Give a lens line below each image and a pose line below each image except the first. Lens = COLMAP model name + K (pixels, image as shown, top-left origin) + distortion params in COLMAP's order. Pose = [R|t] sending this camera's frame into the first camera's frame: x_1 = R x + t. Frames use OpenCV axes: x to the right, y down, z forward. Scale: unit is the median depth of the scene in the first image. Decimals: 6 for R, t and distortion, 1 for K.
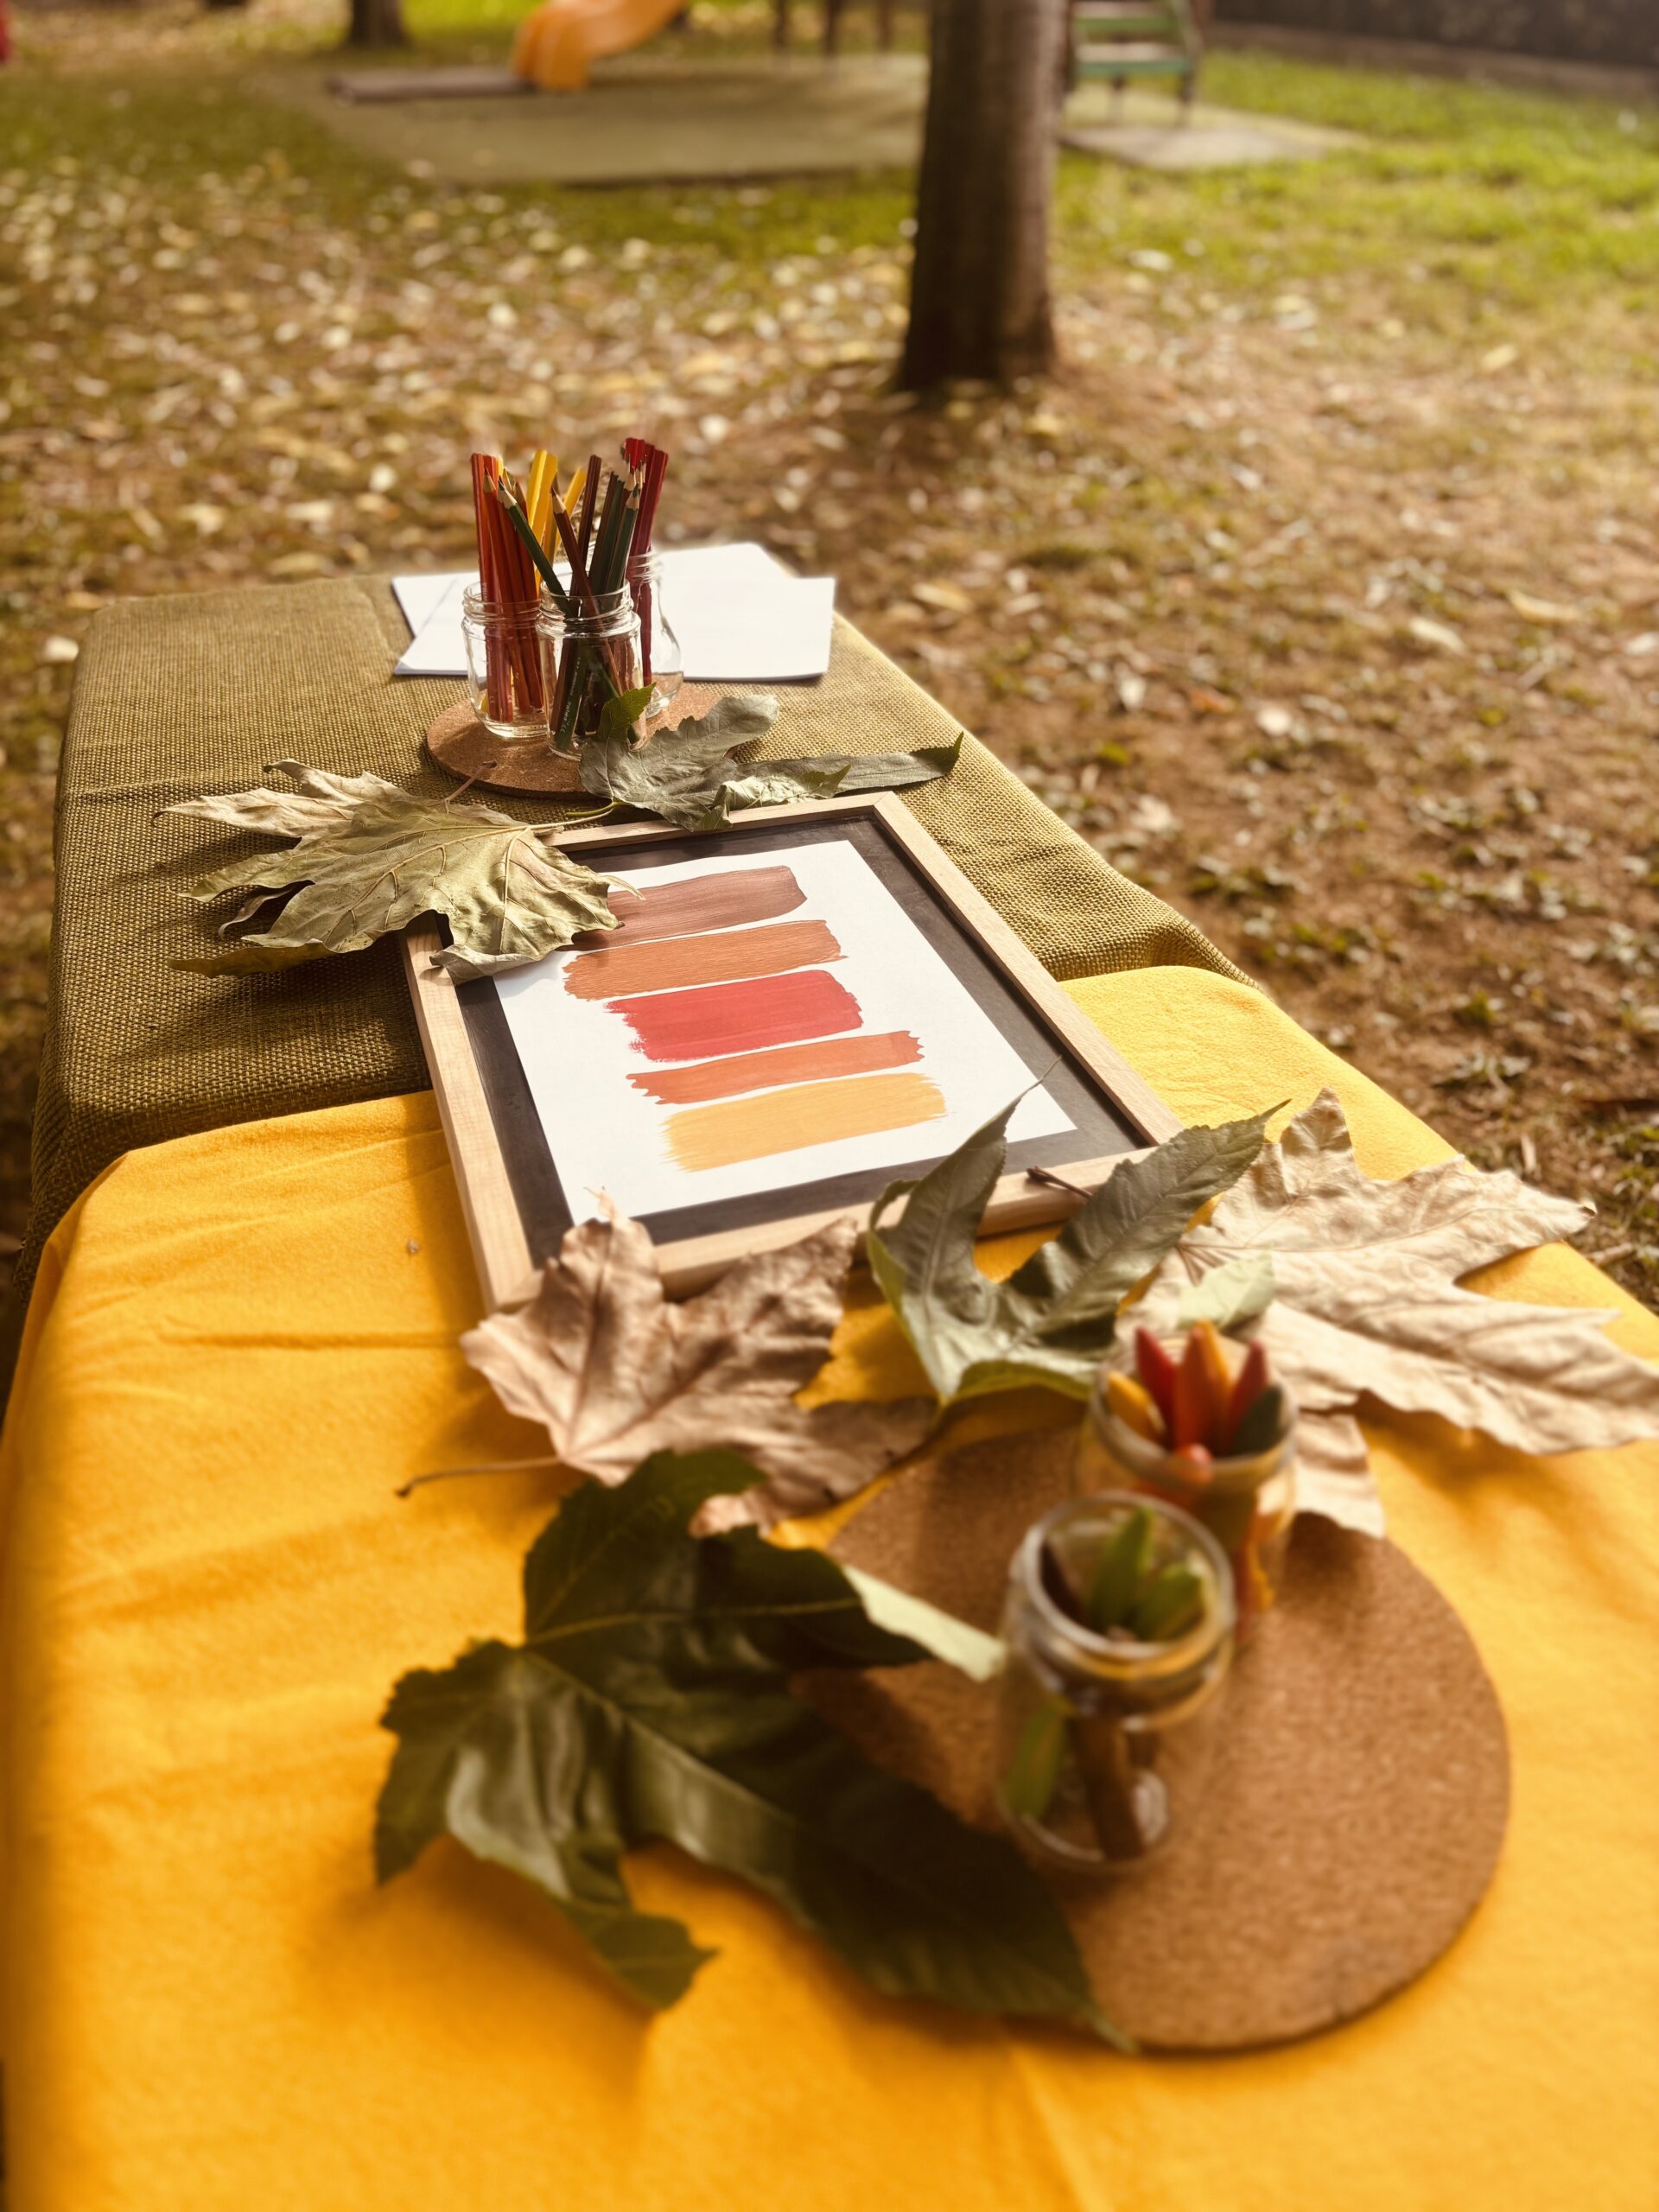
lens RADIAL K [[1685.6, 0, 829.5], [0, 1685.6, 1106.0], [0, 0, 1]] dist [0.006497, 0.000905]
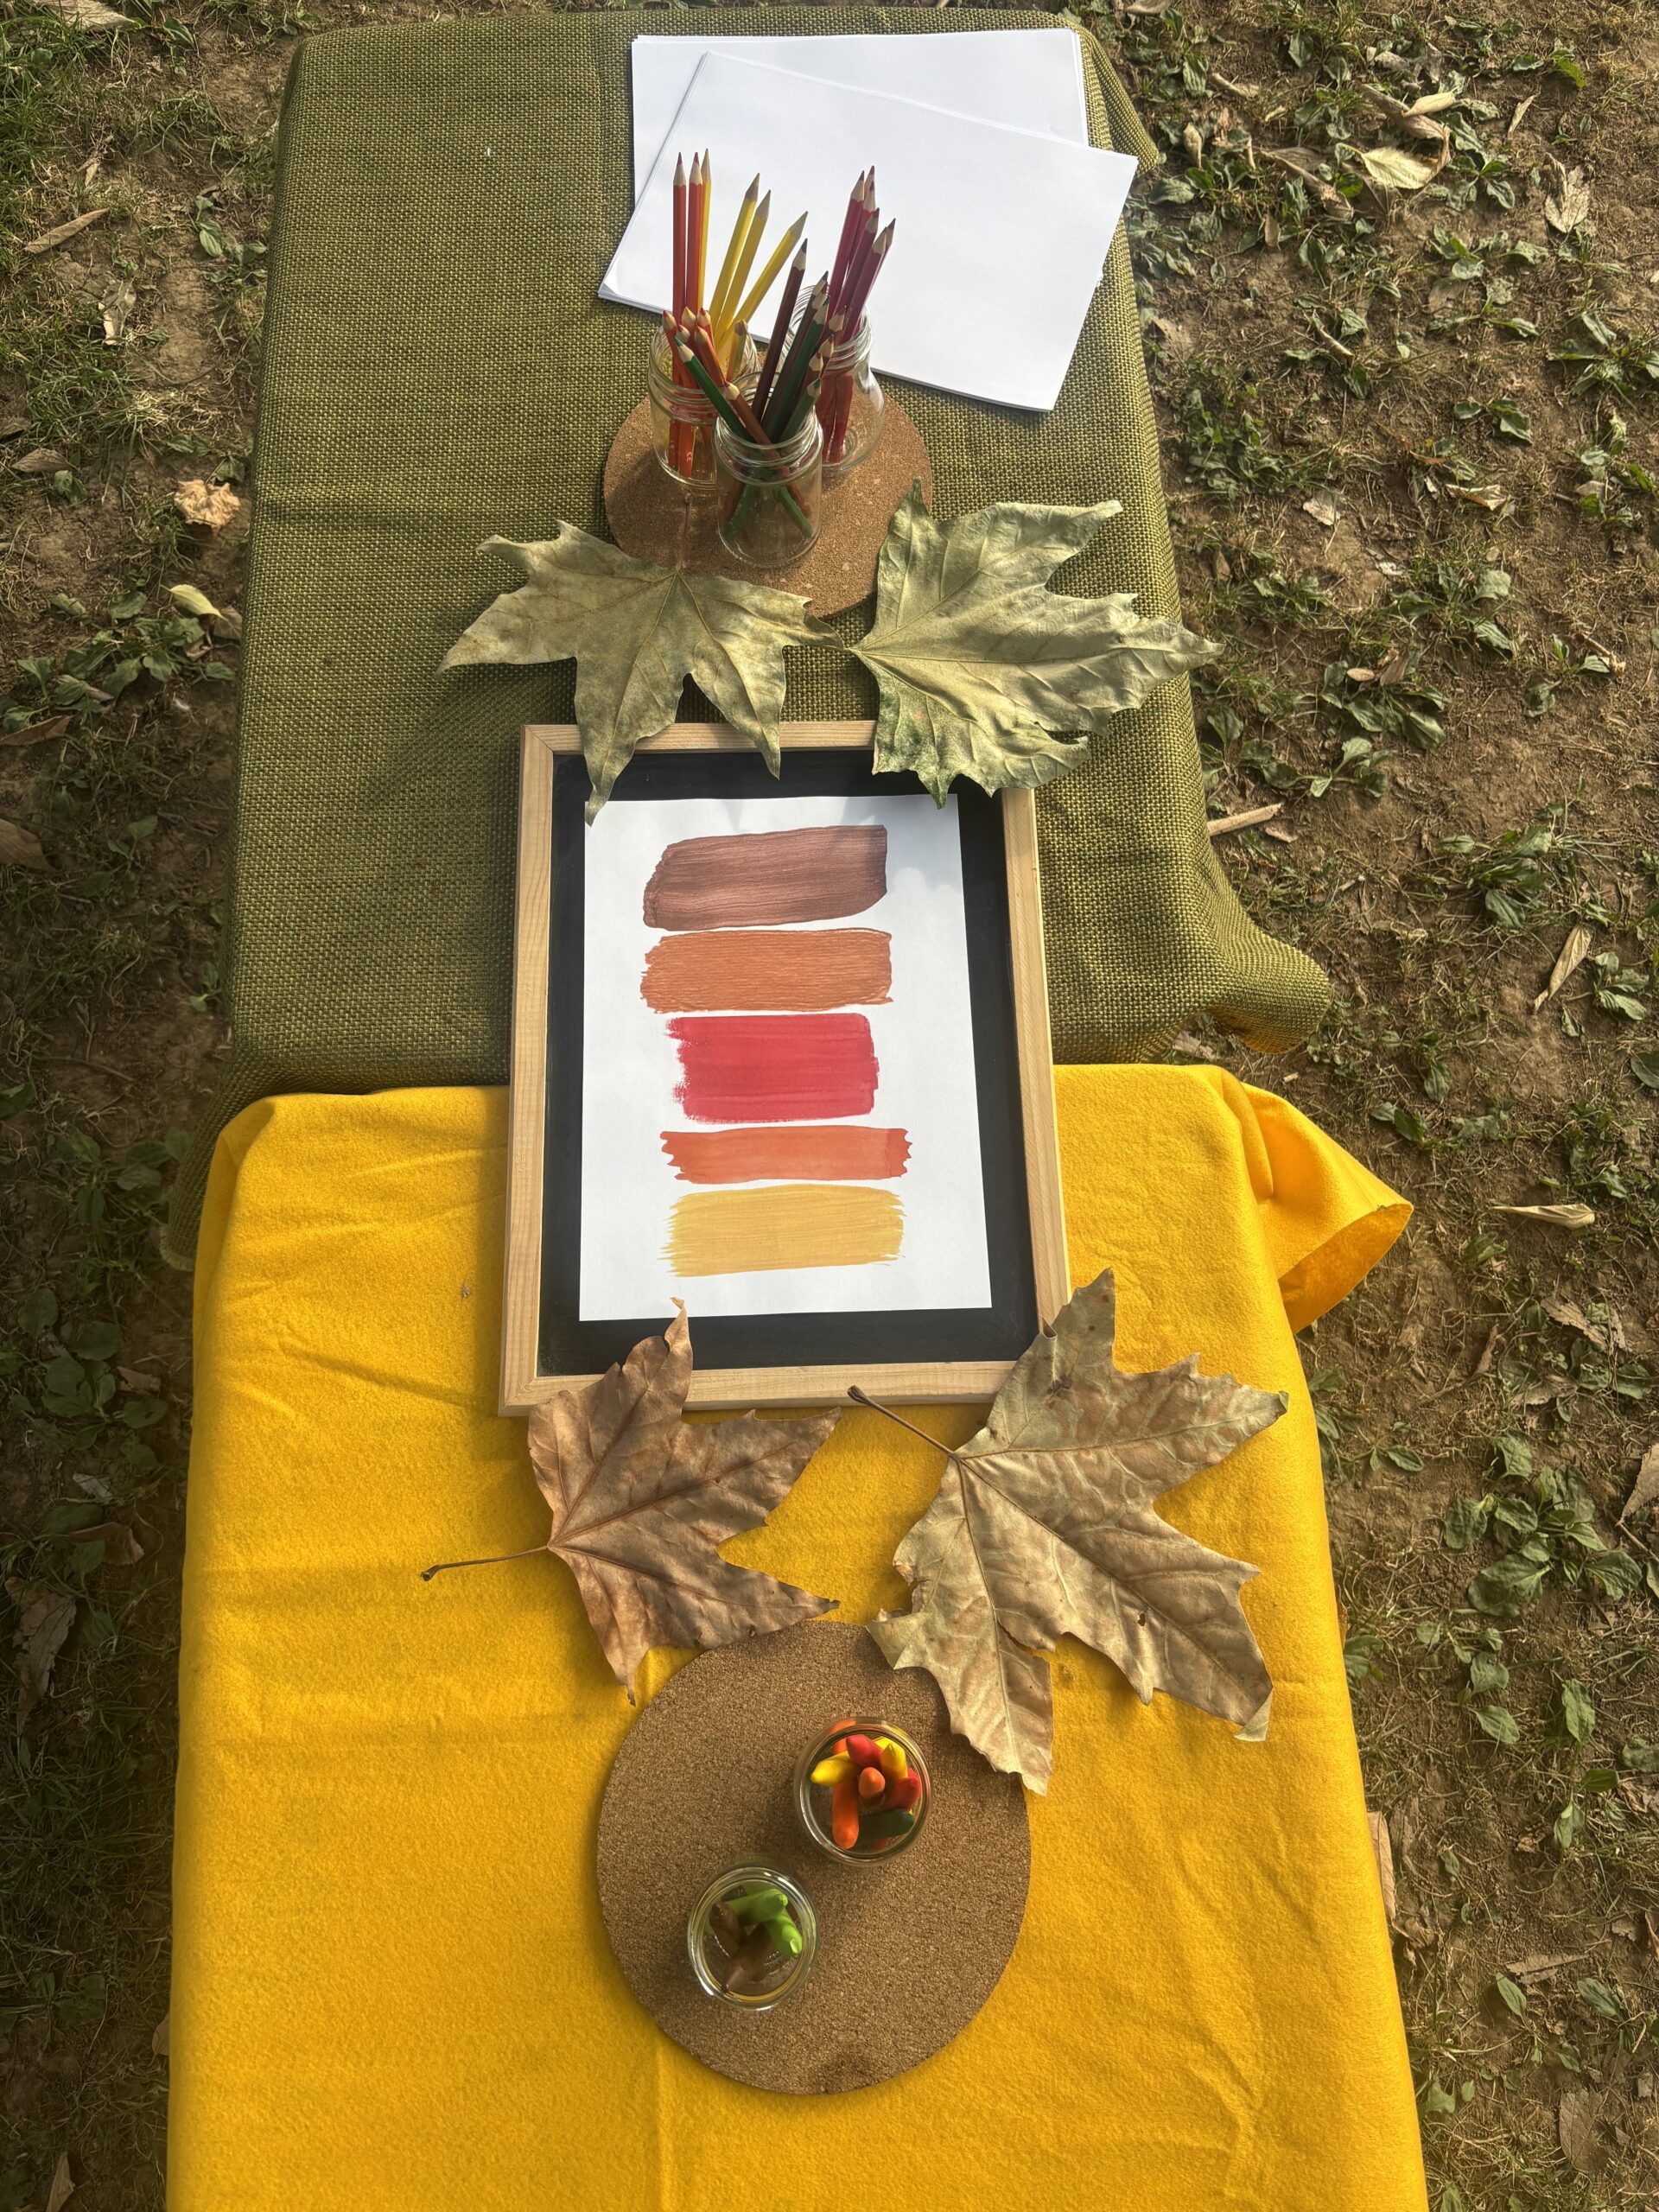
lens RADIAL K [[1685.6, 0, 829.5], [0, 1685.6, 1106.0], [0, 0, 1]] dist [0.006497, 0.000905]
pose [[0.960211, 0.269580, -0.072951, 0.083680], [-0.171910, 0.776402, 0.606338, -0.828014], [0.220096, -0.569672, 0.791853, 0.074035]]
